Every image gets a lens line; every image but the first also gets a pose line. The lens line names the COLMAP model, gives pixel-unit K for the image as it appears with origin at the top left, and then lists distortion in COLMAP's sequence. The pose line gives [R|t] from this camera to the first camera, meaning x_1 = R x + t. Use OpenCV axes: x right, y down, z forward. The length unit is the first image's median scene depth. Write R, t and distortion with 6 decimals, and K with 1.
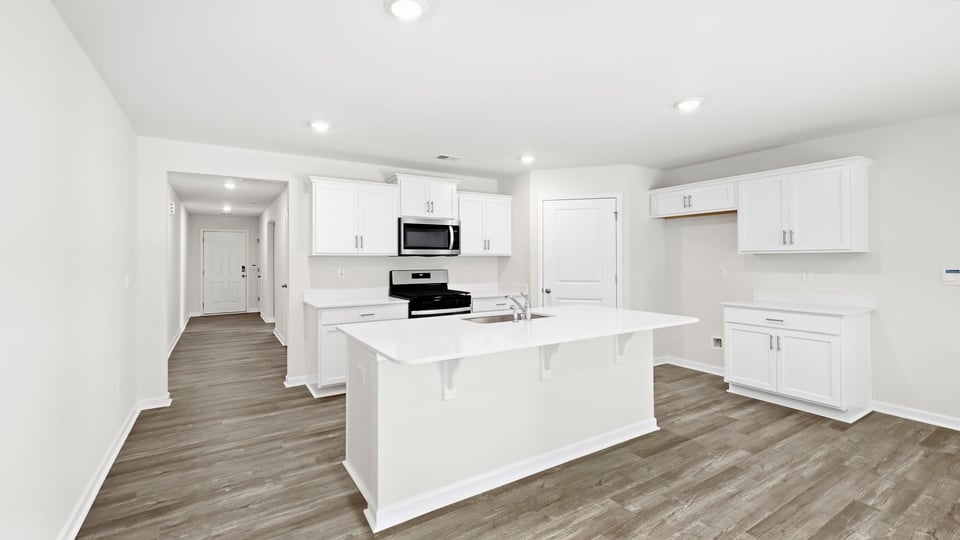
lens RADIAL K [[409.8, 0, 474.1], [0, 409.8, 262.4], [0, 0, 1]] dist [0.021047, 0.000024]
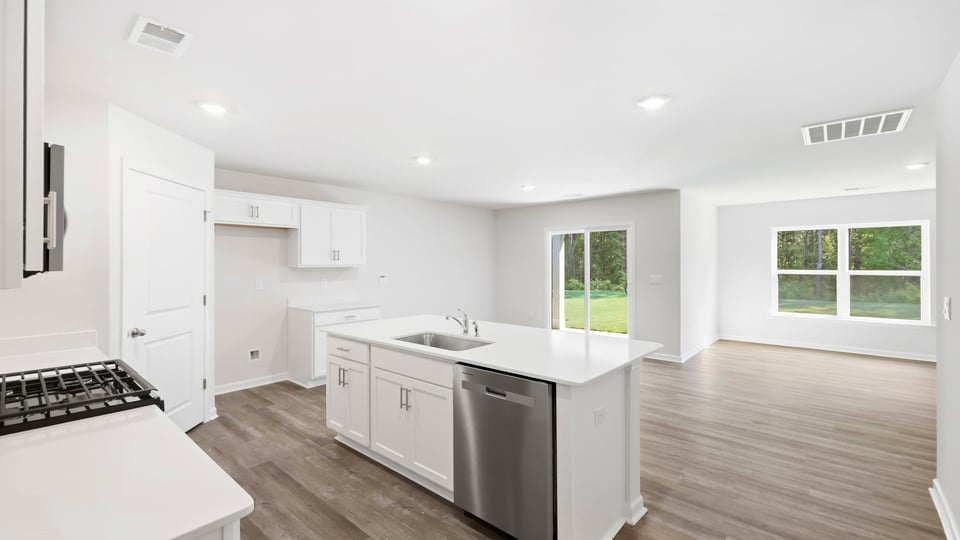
lens RADIAL K [[409.8, 0, 474.1], [0, 409.8, 262.4], [0, 0, 1]] dist [0.021047, 0.000024]
pose [[-0.289376, 0.008235, 0.957180, -0.545149], [0.006946, 0.999955, -0.006503, -0.021519], [-0.957190, 0.004766, -0.289420, 0.807632]]
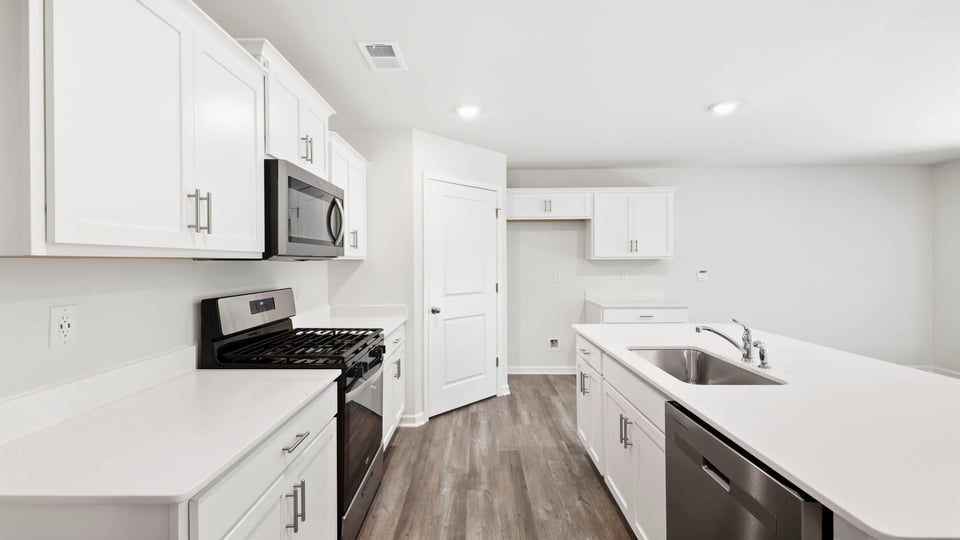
lens RADIAL K [[409.8, 0, 474.1], [0, 409.8, 262.4], [0, 0, 1]] dist [0.021047, 0.000024]
pose [[0.528026, -0.000716, 0.849228, -0.415493], [0.005850, 0.999979, -0.002794, -0.010737], [-0.849208, 0.006443, 0.528019, 0.646164]]
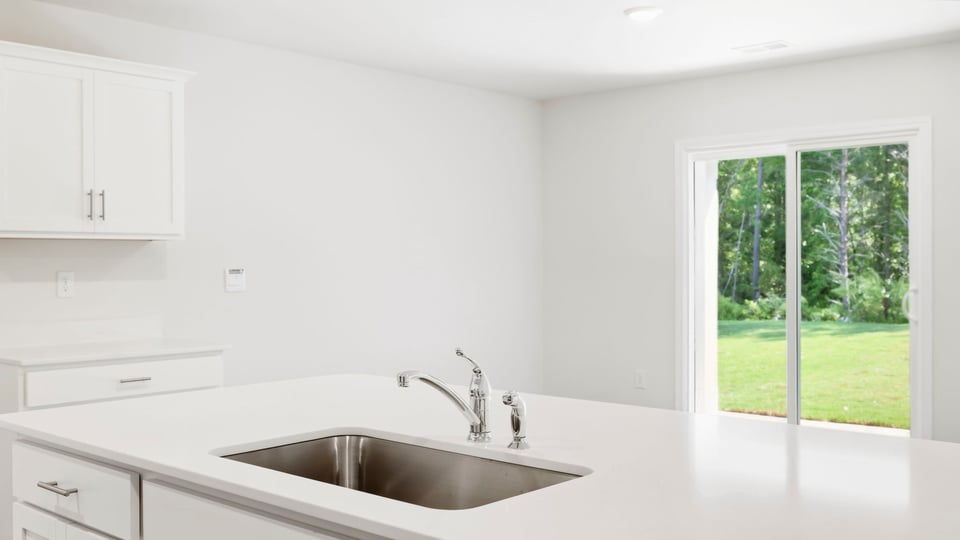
lens RADIAL K [[948.9, 0, 466.2], [0, 948.9, 264.1], [0, 0, 1]] dist [-0.008586, 0.001534]
pose [[-0.279523, 0.003158, 0.960134, -0.331149], [0.007345, 0.999972, -0.001151, 0.009198], [-0.960111, 0.006731, -0.279539, 0.757884]]
